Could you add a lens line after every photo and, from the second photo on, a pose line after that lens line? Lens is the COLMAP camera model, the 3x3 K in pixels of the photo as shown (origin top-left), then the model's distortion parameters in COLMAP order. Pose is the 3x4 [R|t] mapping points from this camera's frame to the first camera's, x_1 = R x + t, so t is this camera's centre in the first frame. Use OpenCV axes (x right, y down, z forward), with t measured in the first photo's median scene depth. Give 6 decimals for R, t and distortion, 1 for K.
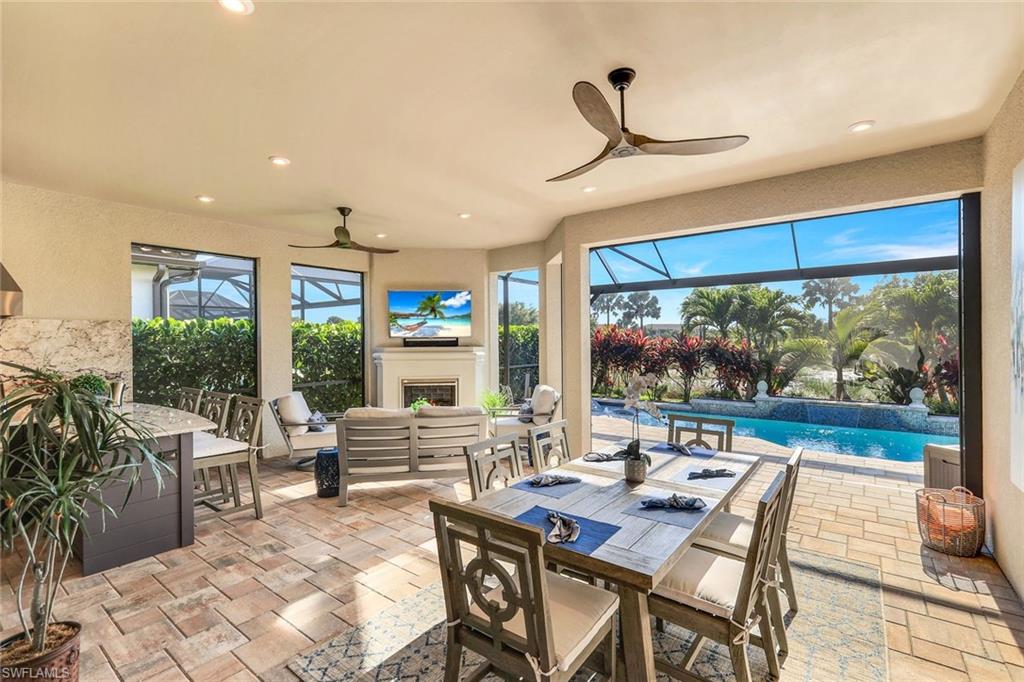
lens RADIAL K [[468.3, 0, 515.5], [0, 468.3, 339.0], [0, 0, 1]] dist [0.002825, -0.000078]
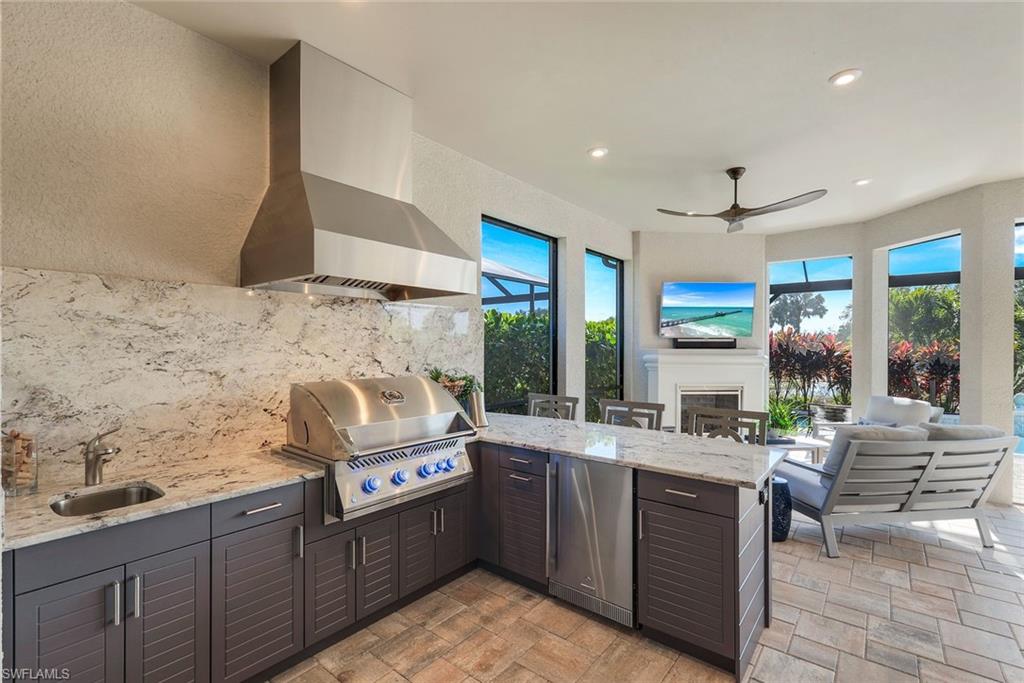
lens RADIAL K [[468.3, 0, 512.7], [0, 468.3, 344.3], [0, 0, 1]] dist [0.002825, -0.000078]
pose [[0.999529, 0.011550, -0.028438, -0.565116], [-0.011603, 0.999931, -0.001692, 0.016253], [0.028417, 0.002021, 0.999594, 0.155079]]
